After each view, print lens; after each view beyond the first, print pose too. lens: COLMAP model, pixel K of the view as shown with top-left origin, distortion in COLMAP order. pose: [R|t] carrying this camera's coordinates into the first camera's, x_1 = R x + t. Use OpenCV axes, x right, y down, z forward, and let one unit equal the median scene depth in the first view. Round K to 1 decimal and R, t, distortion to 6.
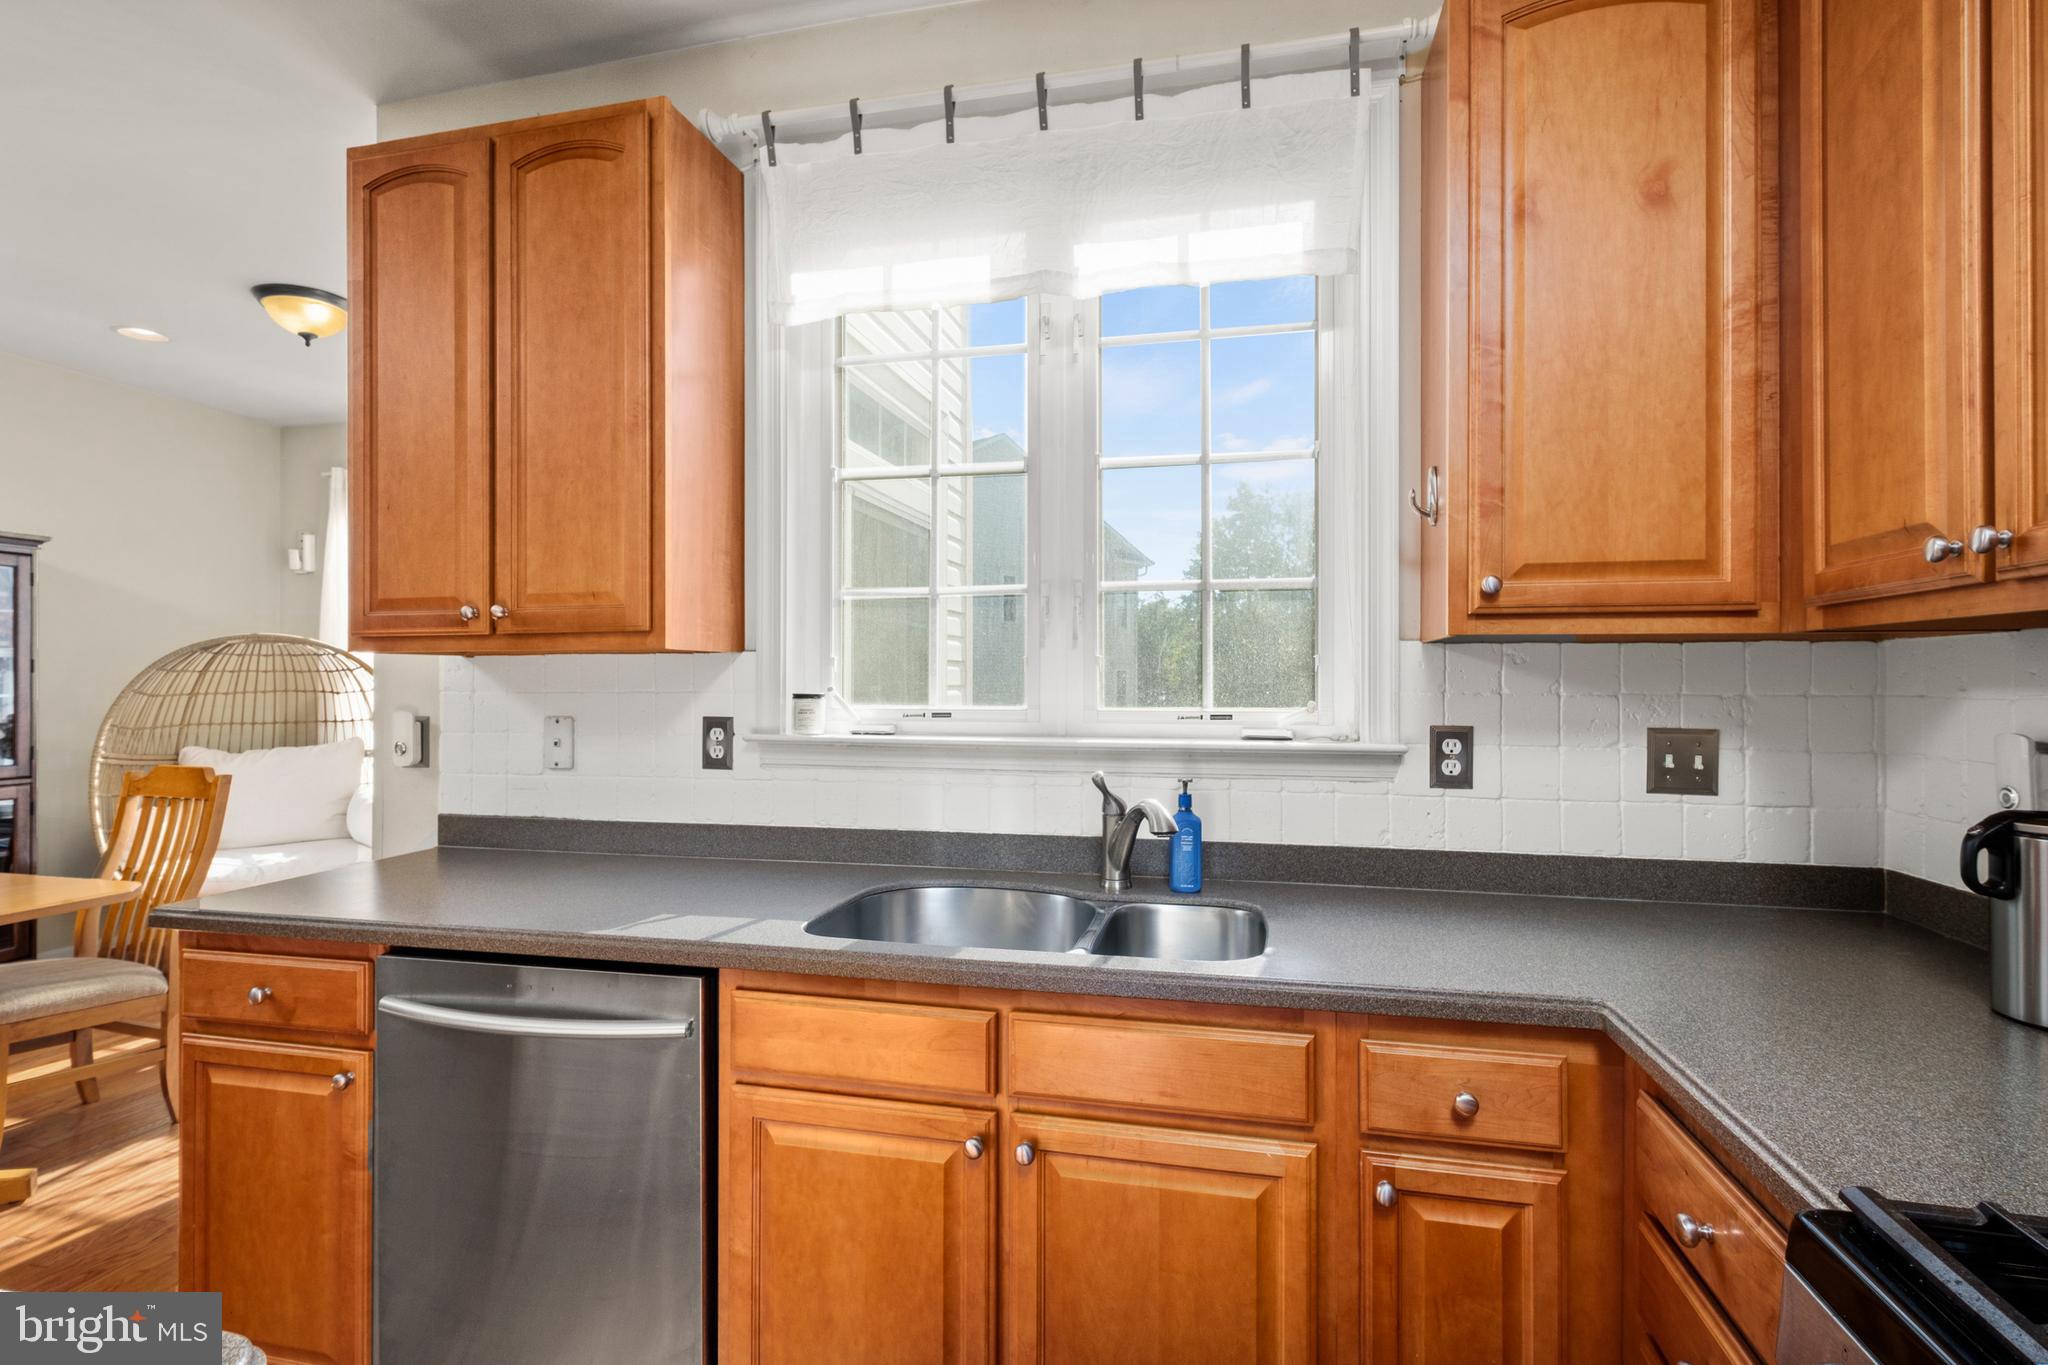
lens RADIAL K [[1005.2, 0, 997.9], [0, 1005.2, 678.0], [0, 0, 1]] dist [-0.000943, -0.000071]
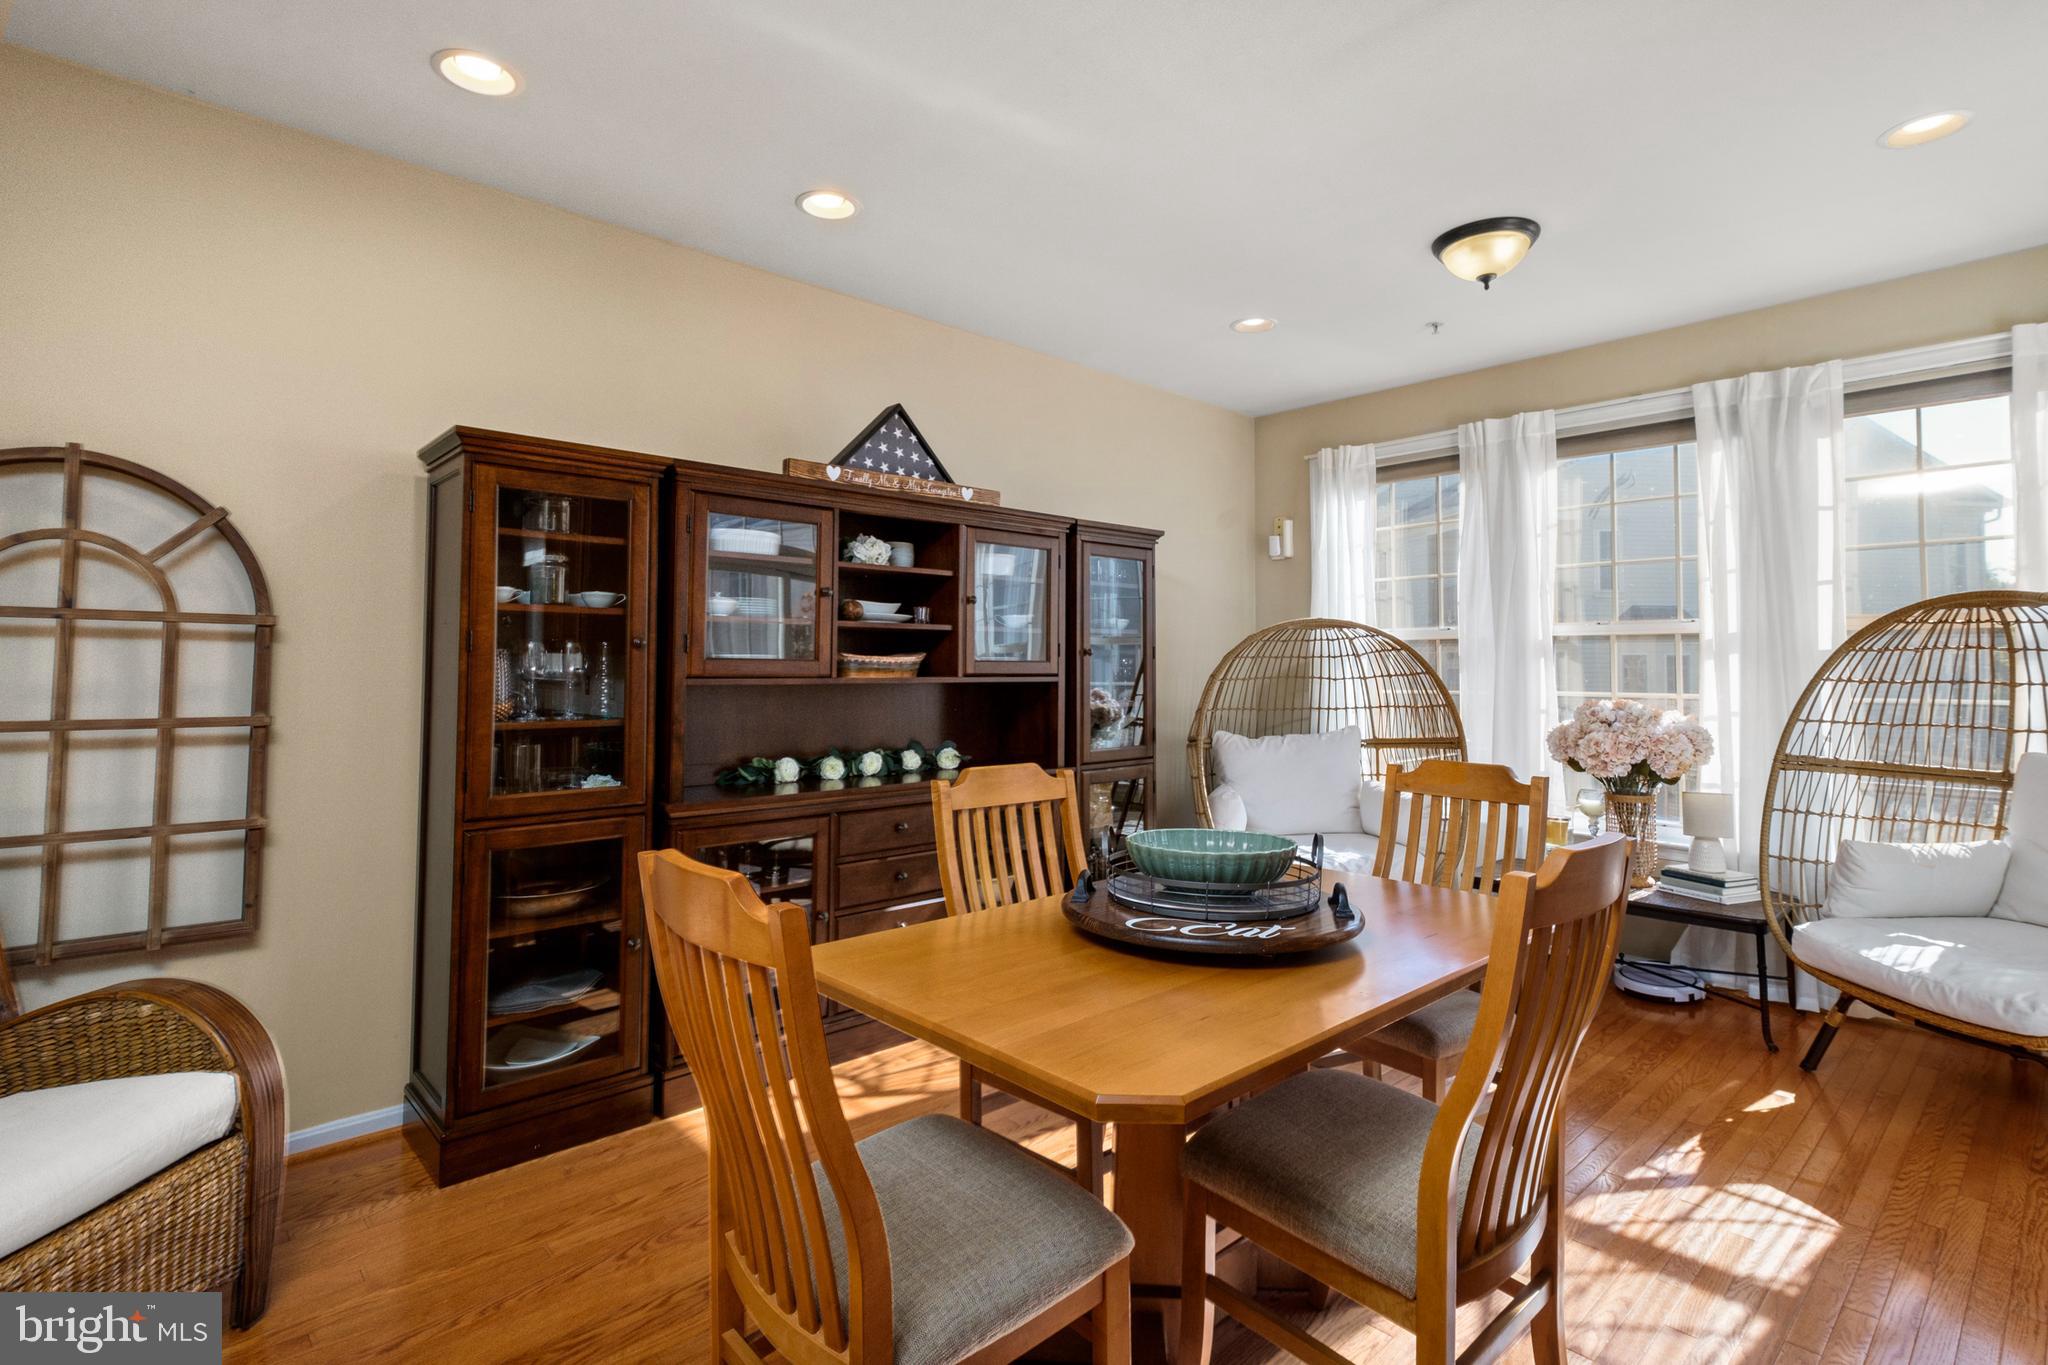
lens RADIAL K [[987.3, 0, 1008.0], [0, 987.3, 668.1], [0, 0, 1]] dist [0.000008, 0.000278]
pose [[0.836528, -0.003493, -0.547913, -0.963360], [0.004884, 0.999987, 0.001082, 0.002977], [0.547903, -0.003581, 0.836534, 0.082060]]
